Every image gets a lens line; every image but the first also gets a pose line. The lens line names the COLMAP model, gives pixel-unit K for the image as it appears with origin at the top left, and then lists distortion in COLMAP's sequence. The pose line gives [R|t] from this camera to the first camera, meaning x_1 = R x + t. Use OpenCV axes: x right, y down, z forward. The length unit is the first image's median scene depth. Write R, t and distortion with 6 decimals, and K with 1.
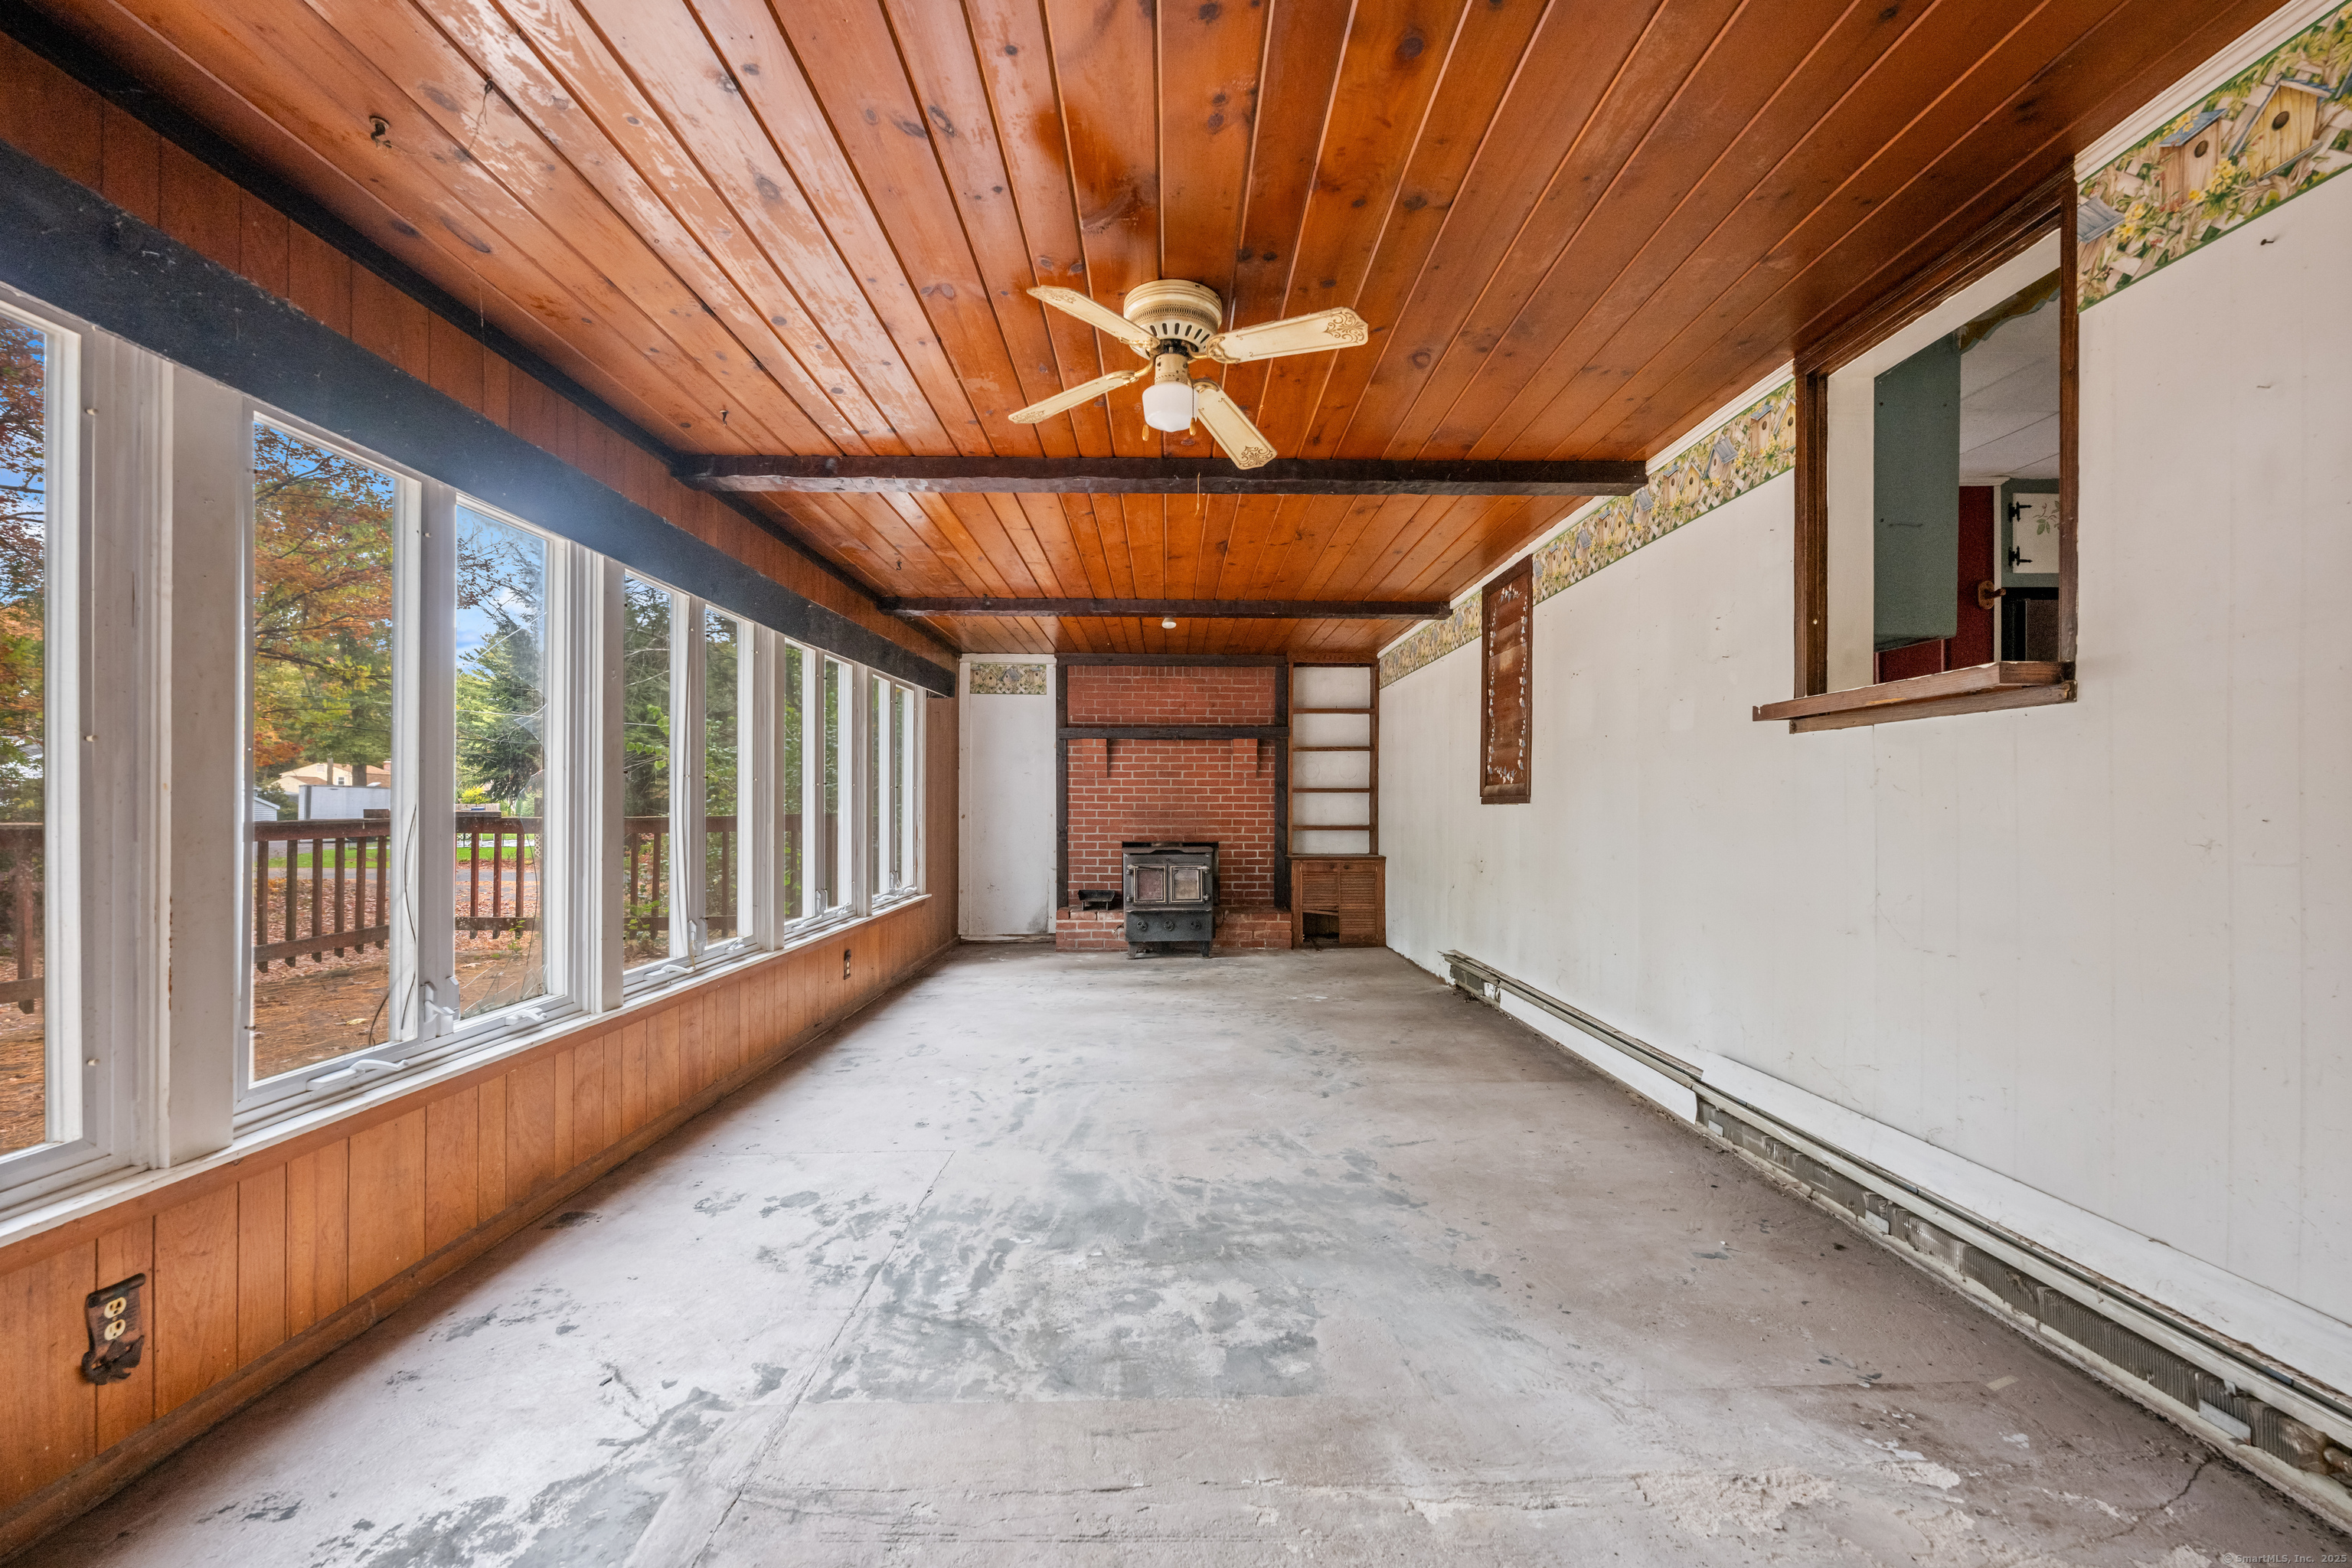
lens RADIAL K [[933.3, 0, 1178.6], [0, 933.3, 807.8], [0, 0, 1]] dist [-0.019155, 0.000054]
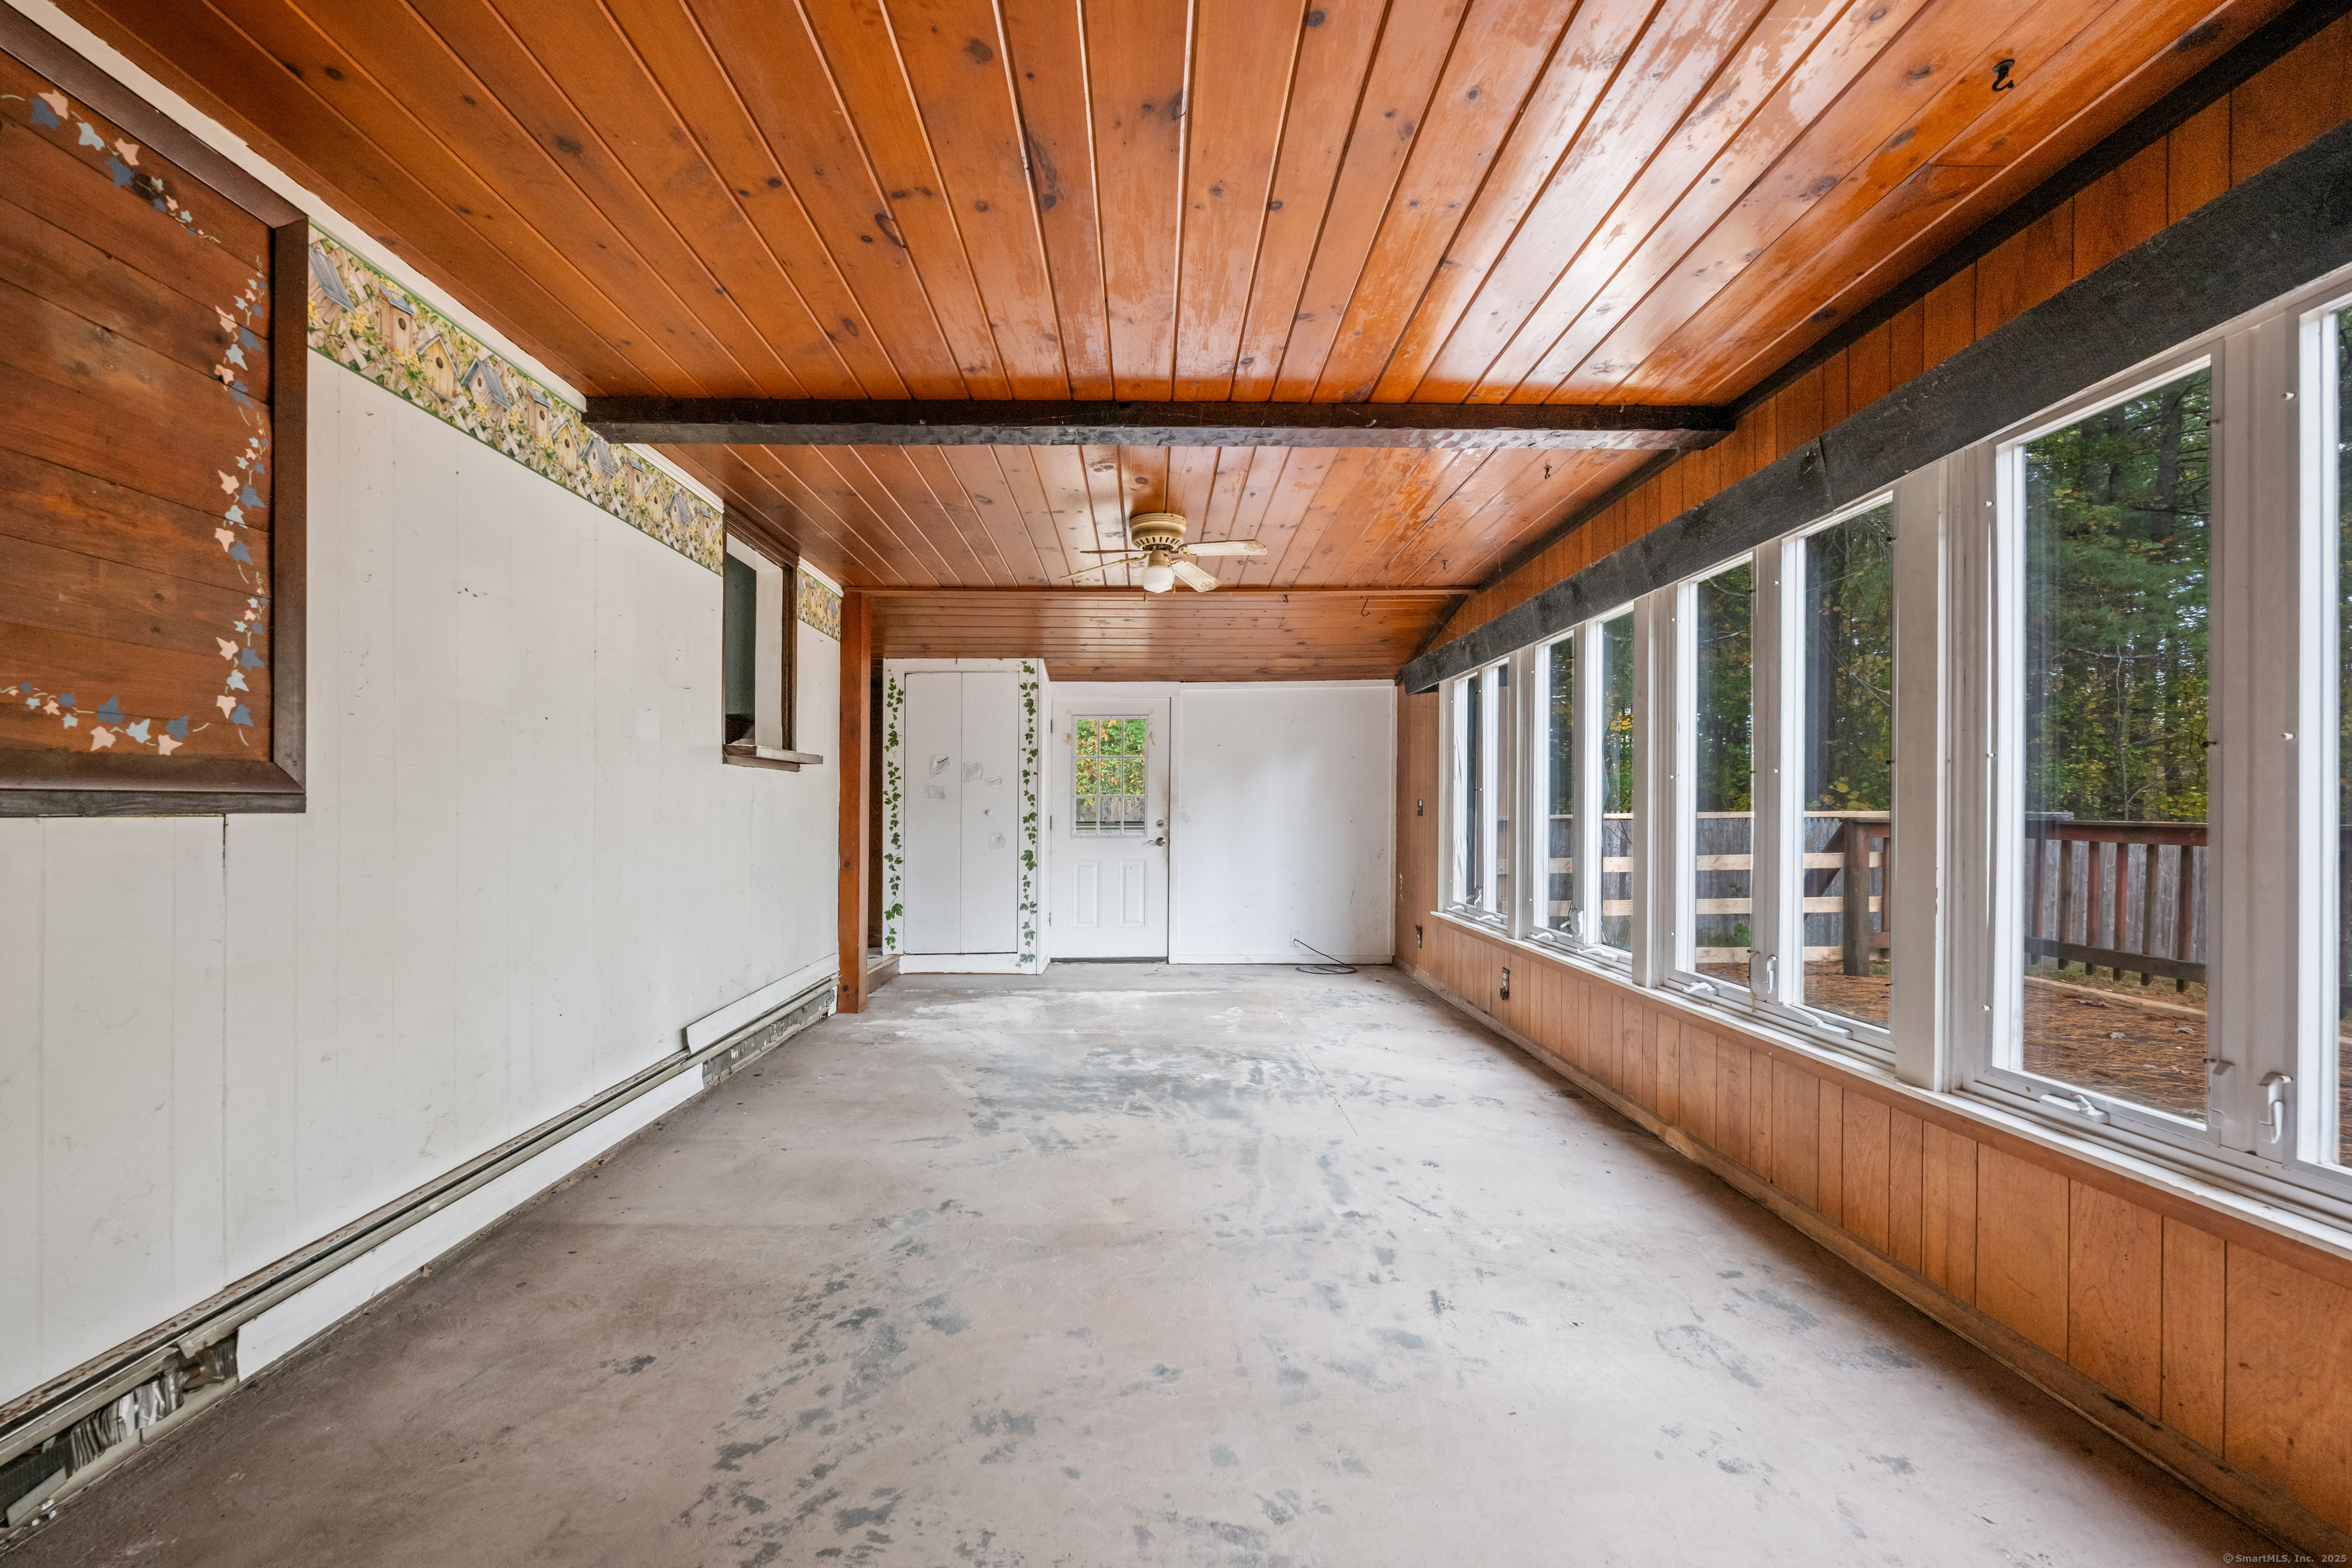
lens RADIAL K [[933.3, 0, 1178.6], [0, 933.3, 807.8], [0, 0, 1]] dist [-0.019155, 0.000054]
pose [[-0.999743, 0.007546, -0.021389, -0.019097], [0.007543, 0.999972, 0.000227, -0.008191], [0.021390, 0.000066, -0.999771, 2.365804]]
